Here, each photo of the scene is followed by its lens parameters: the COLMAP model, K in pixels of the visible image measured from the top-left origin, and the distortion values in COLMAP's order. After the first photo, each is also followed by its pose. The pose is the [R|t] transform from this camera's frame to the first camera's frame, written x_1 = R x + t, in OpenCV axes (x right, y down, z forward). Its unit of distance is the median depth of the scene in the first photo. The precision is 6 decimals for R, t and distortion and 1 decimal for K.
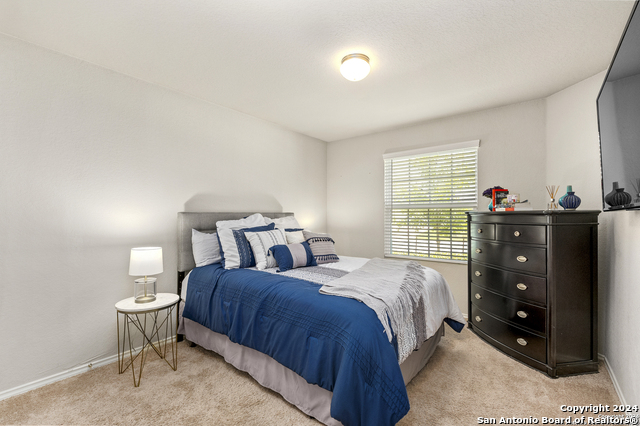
lens RADIAL K [[285.3, 0, 319.6], [0, 285.3, 214.8], [0, 0, 1]] dist [0.000877, 0.000026]
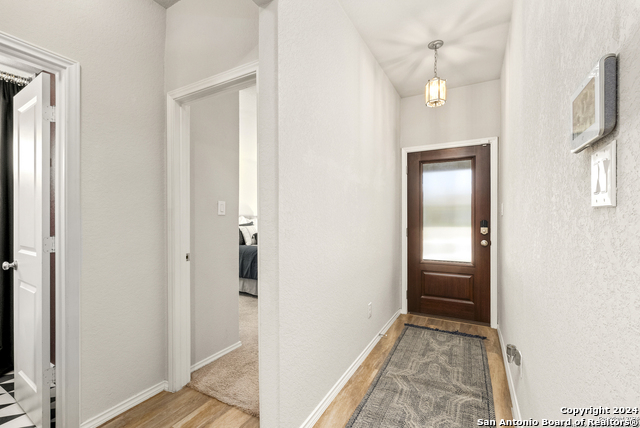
lens RADIAL K [[285.3, 0, 319.5], [0, 285.3, 214.8], [0, 0, 1]] dist [0.000877, 0.000026]
pose [[0.985761, -0.000597, 0.168150, -0.056428], [0.000580, 1.000000, 0.000146, -0.016110], [-0.168150, -0.000046, 0.985761, -0.978768]]
